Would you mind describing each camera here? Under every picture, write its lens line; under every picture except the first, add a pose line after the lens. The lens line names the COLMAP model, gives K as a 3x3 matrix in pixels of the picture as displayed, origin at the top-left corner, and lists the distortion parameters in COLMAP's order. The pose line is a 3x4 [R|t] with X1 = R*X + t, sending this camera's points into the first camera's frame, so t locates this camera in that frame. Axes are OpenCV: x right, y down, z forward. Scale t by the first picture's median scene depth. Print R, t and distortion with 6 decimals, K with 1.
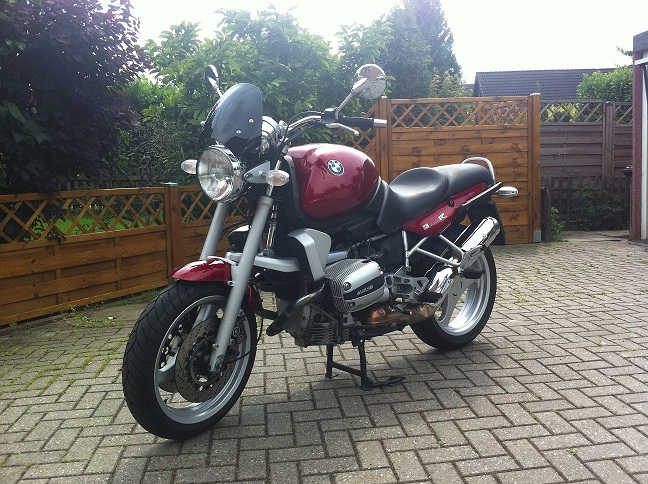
lens RADIAL K [[609.9, 0, 324.0], [0, 609.9, 242.0], [0, 0, 1]] dist [0.011019, -0.158929]
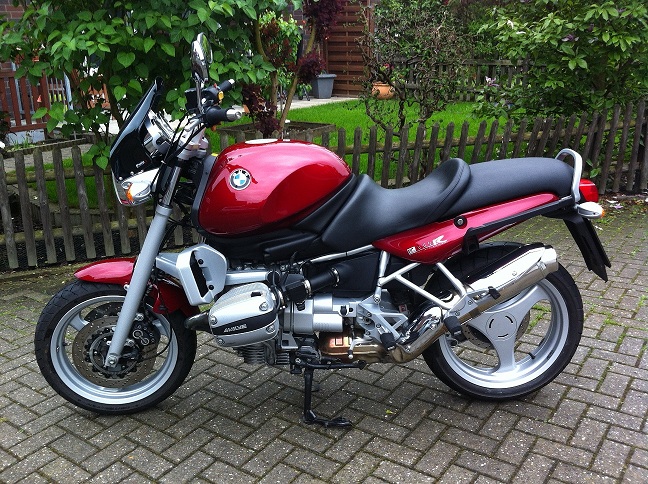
lens RADIAL K [[633.3, 0, 324.4], [0, 633.3, 251.7], [0, 0, 1]] dist [-0.011218, -0.004880]
pose [[0.770169, 0.195669, -0.607086, 0.565745], [-0.065606, 0.971037, 0.229744, -0.199318], [0.634457, -0.137113, 0.760700, 0.330706]]
